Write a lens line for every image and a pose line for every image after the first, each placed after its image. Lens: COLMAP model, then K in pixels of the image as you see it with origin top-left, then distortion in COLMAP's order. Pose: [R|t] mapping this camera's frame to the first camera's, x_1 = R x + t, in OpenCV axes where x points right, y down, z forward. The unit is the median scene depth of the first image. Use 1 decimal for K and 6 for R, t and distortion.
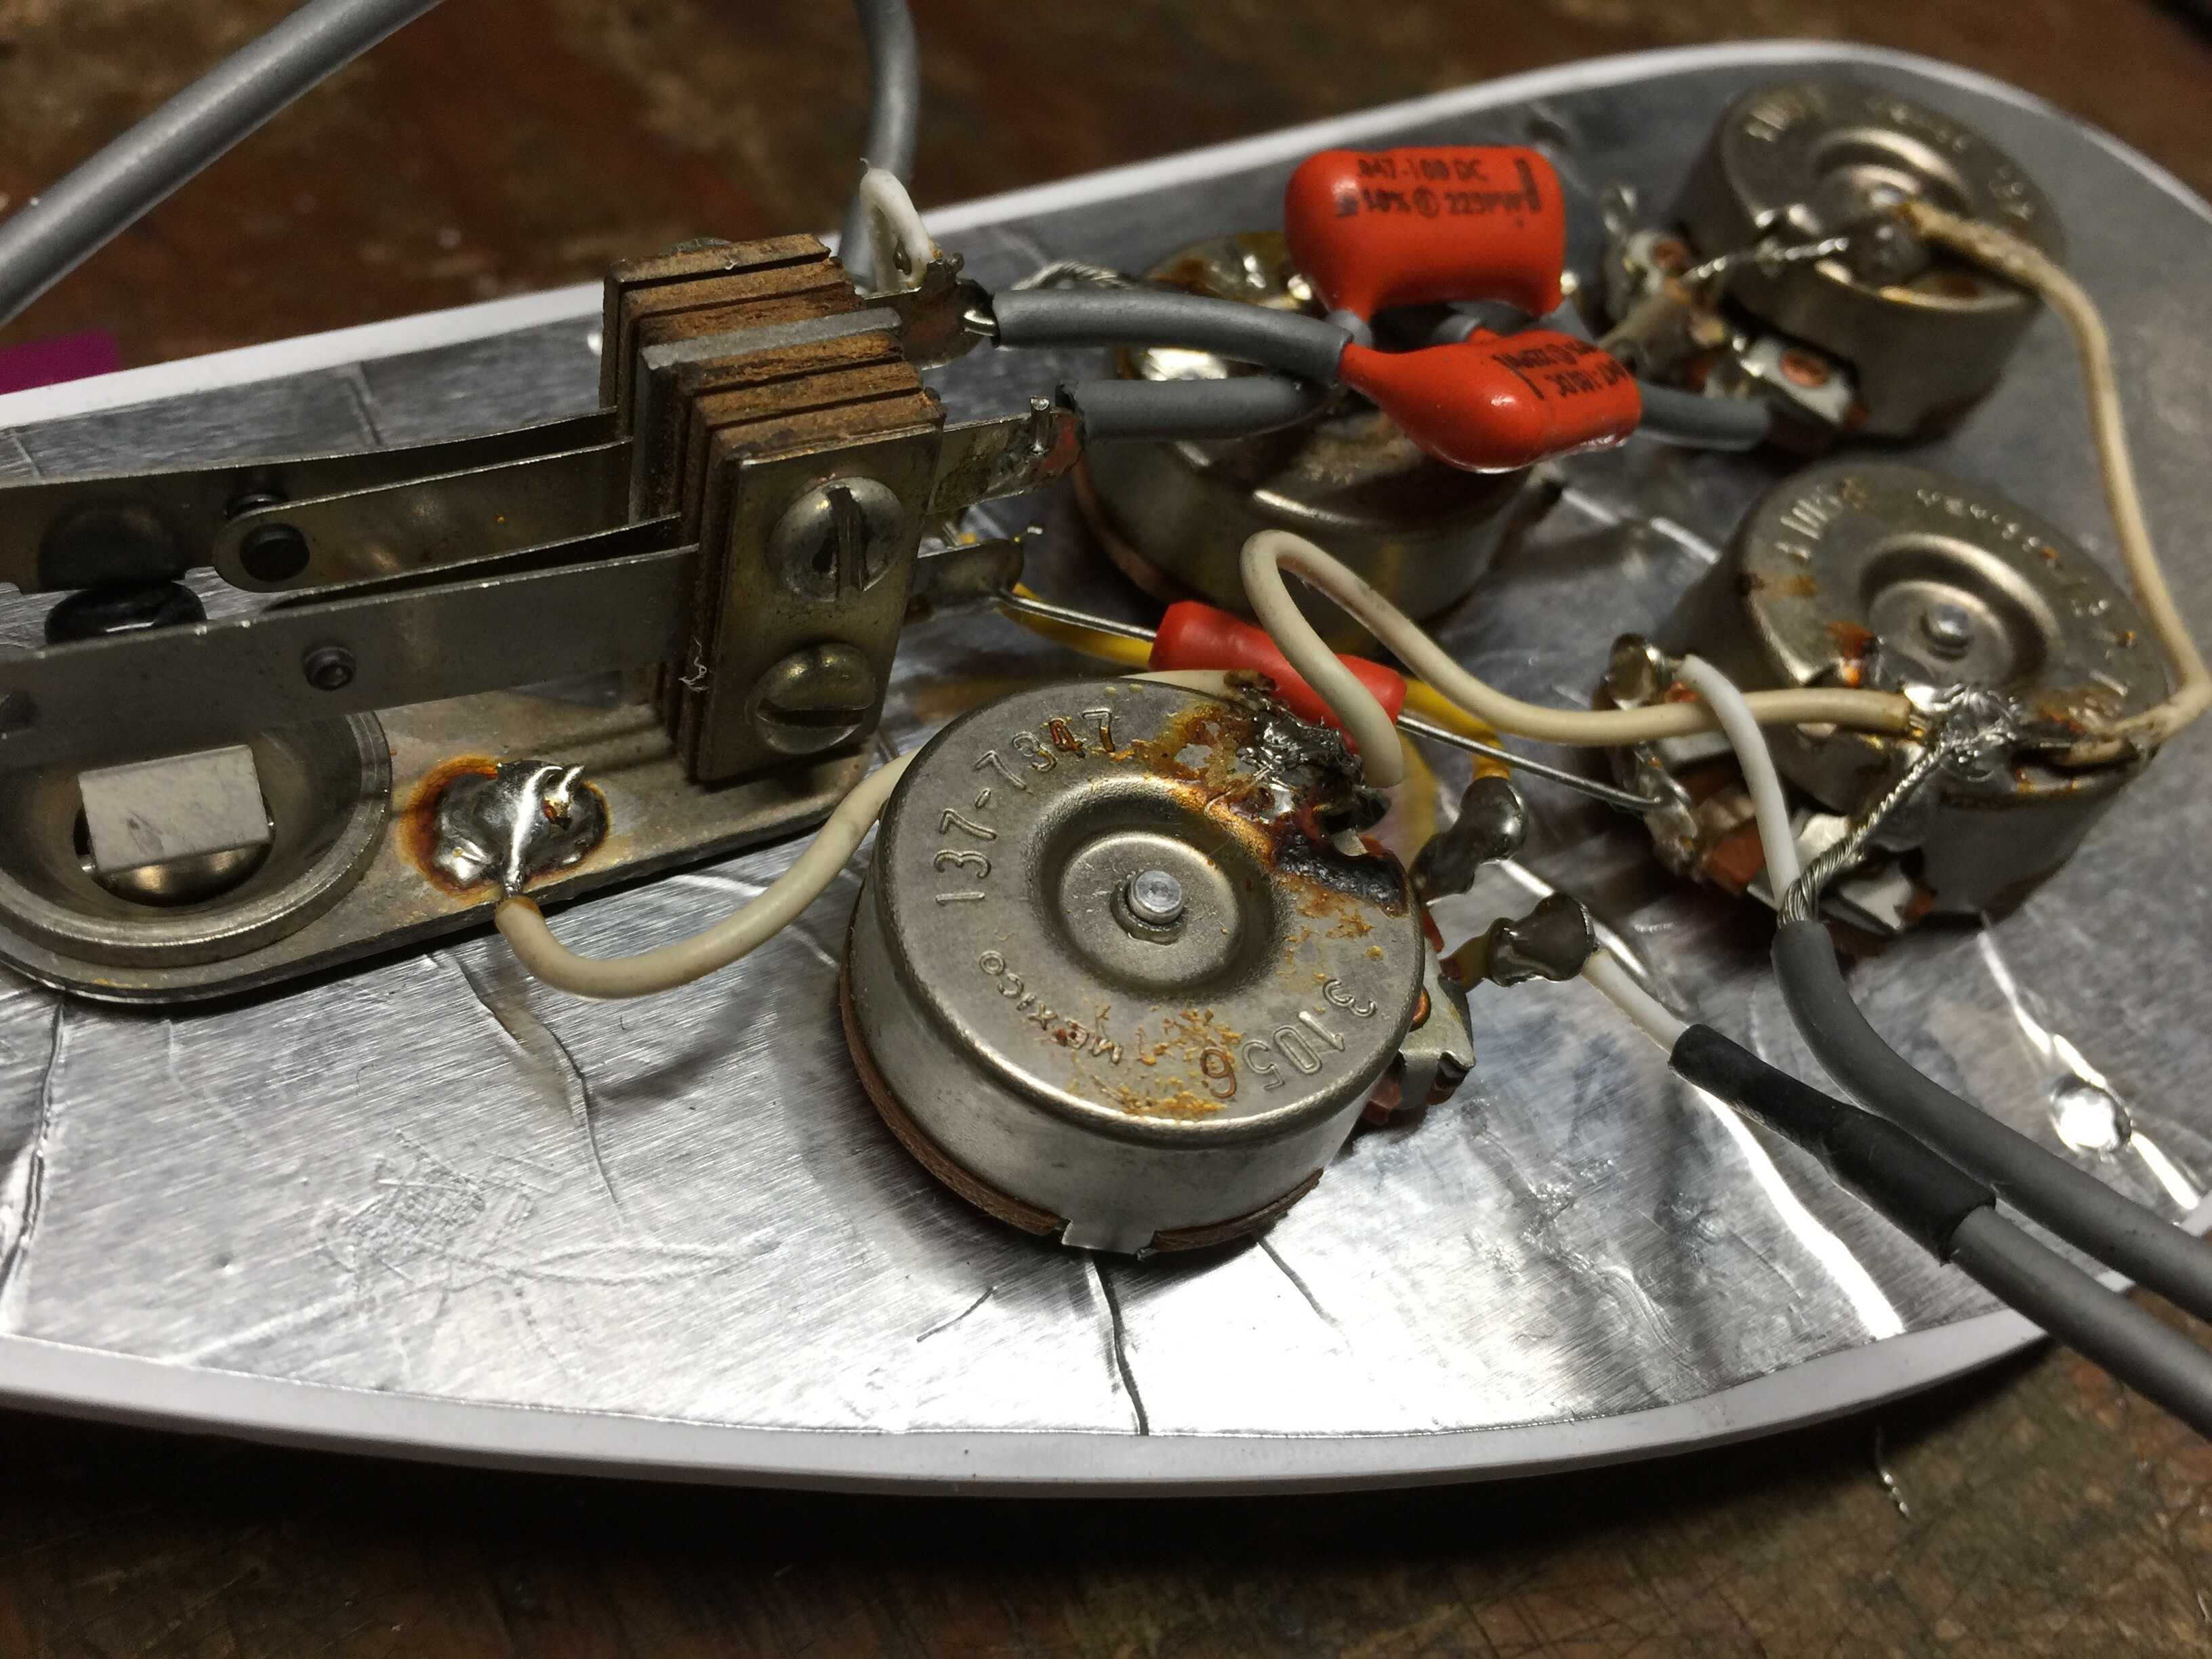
lens RADIAL K [[1889.0, 0, 1106.0], [0, 1889.0, 825.0], [0, 0, 1]] dist [0.052876, -0.065322]
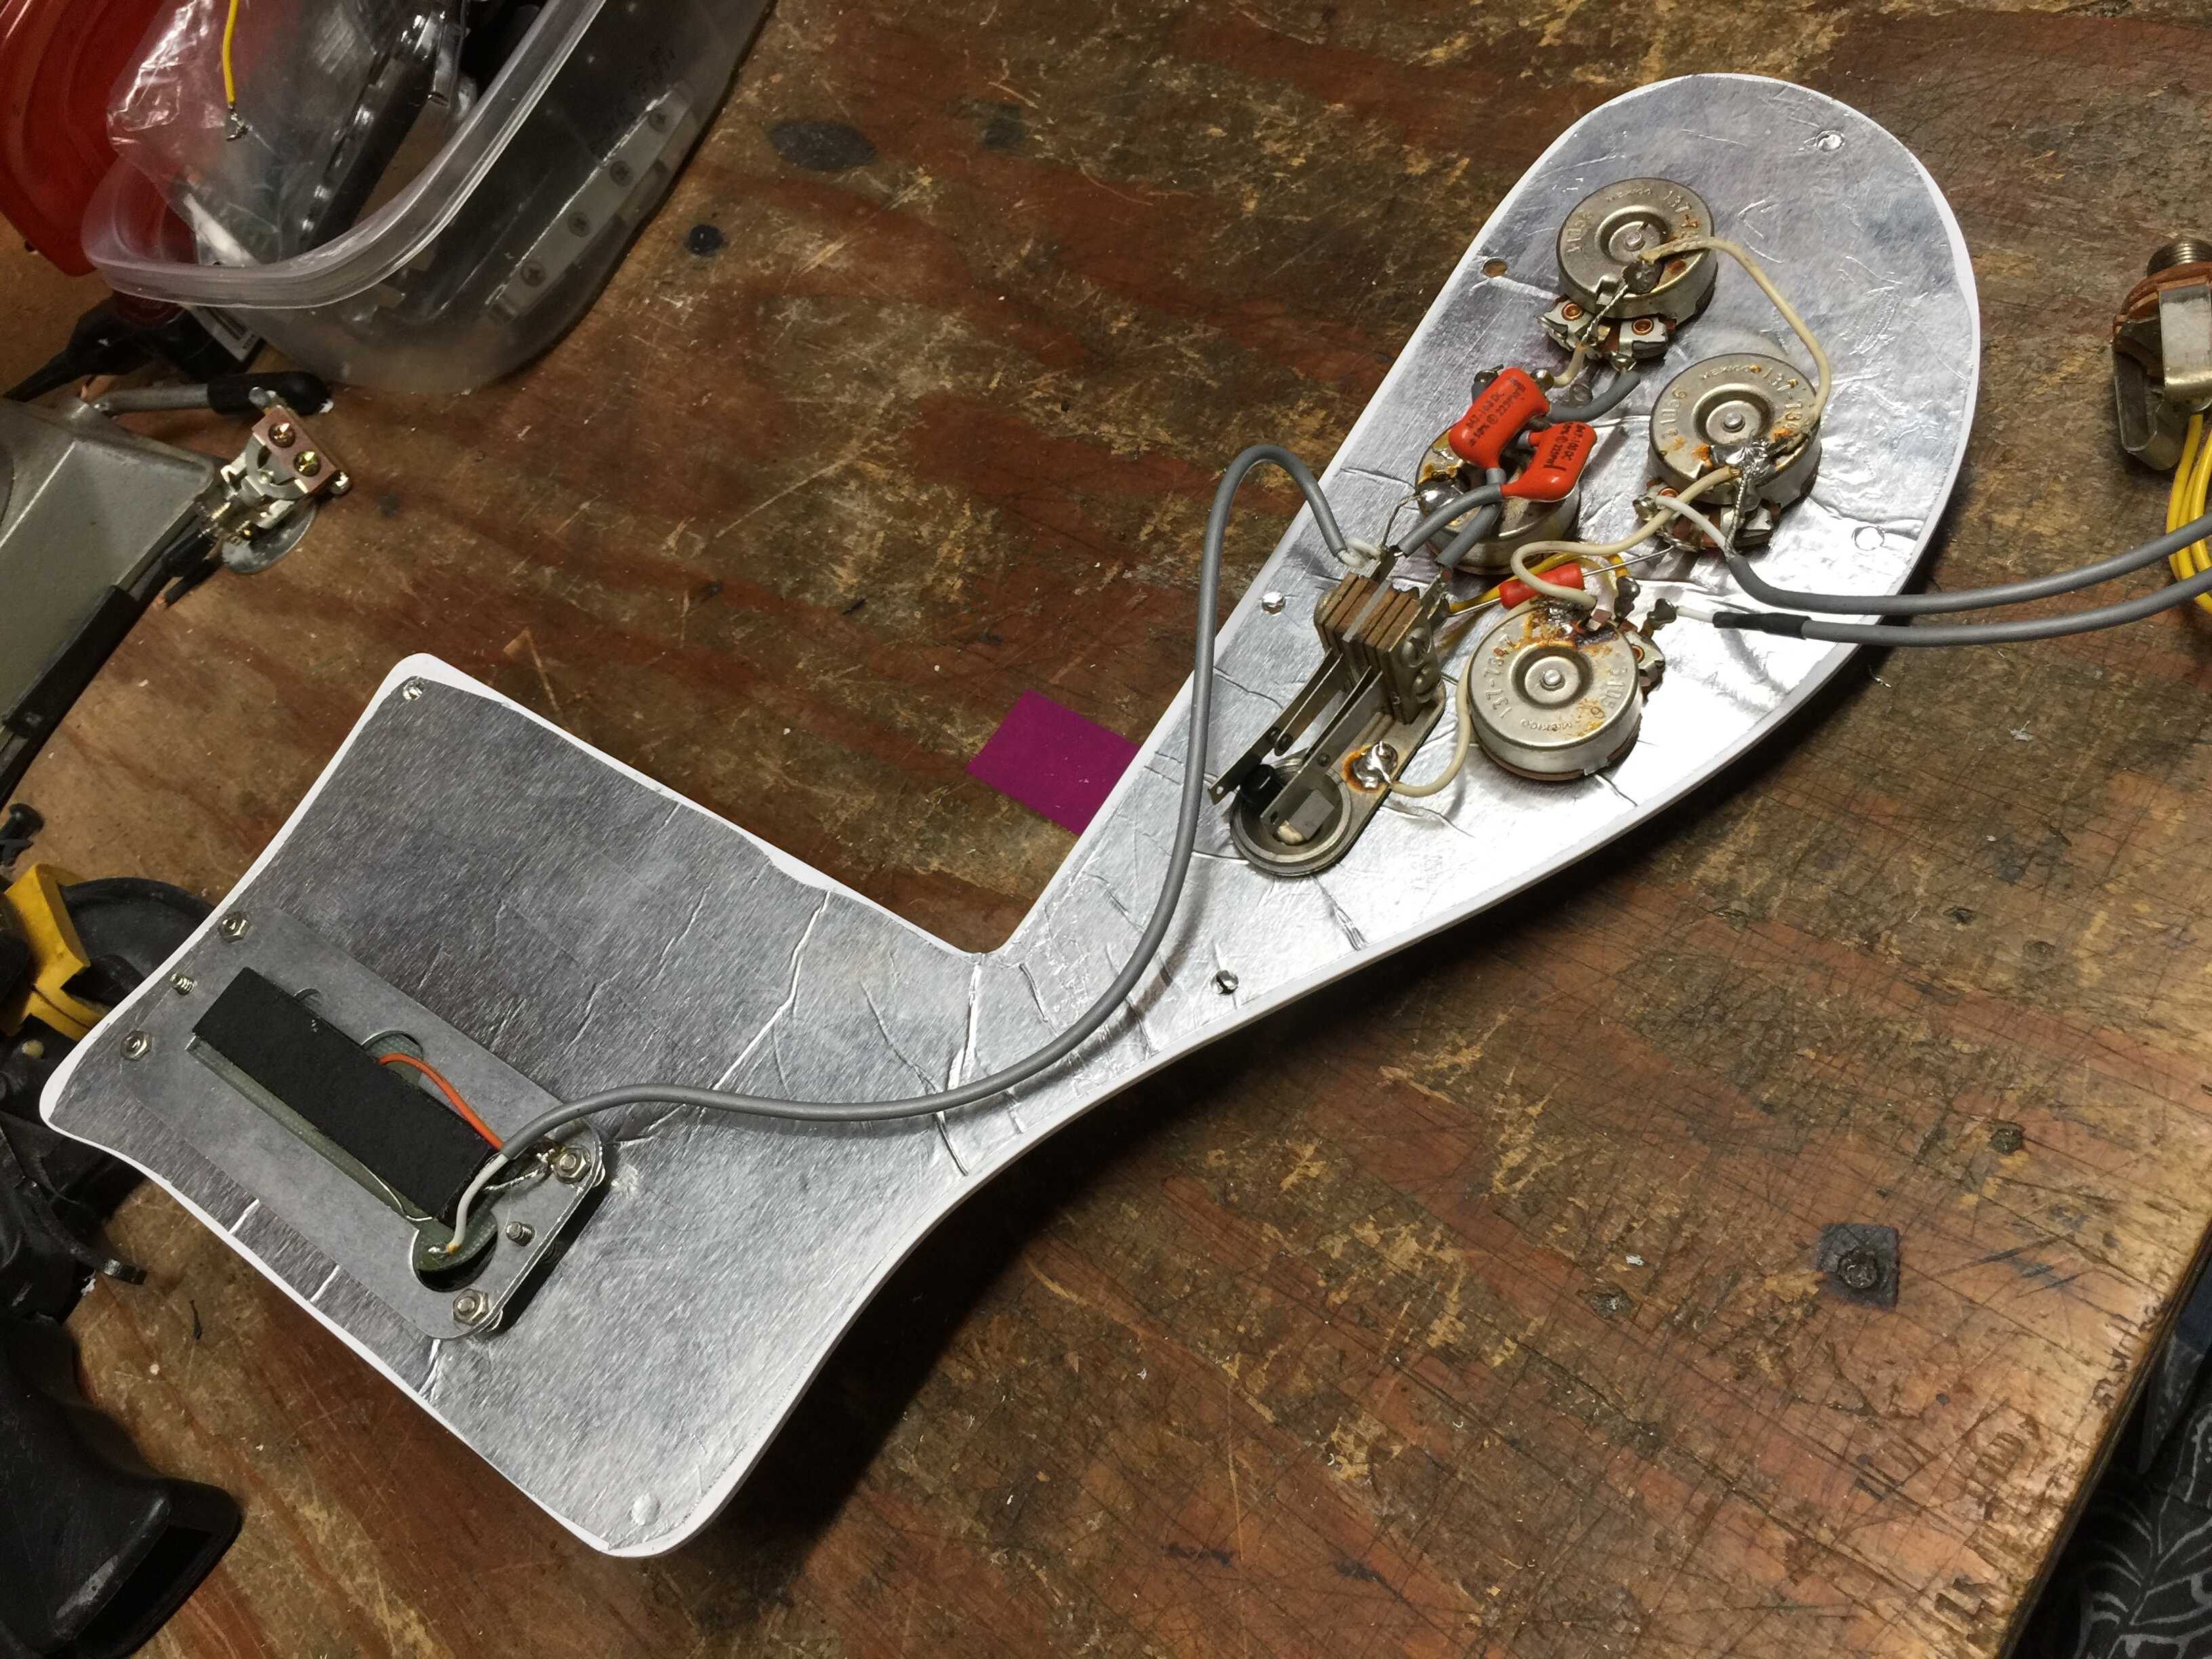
lens RADIAL K [[1889.0, 0, 1101.9], [0, 1889.0, 833.8], [0, 0, 1]] dist [0.052876, -0.065322]
pose [[0.798273, -0.552708, -0.239322, 0.038488], [0.587769, 0.801624, 0.109209, -0.556229], [0.131486, -0.227845, 0.964779, -2.336259]]
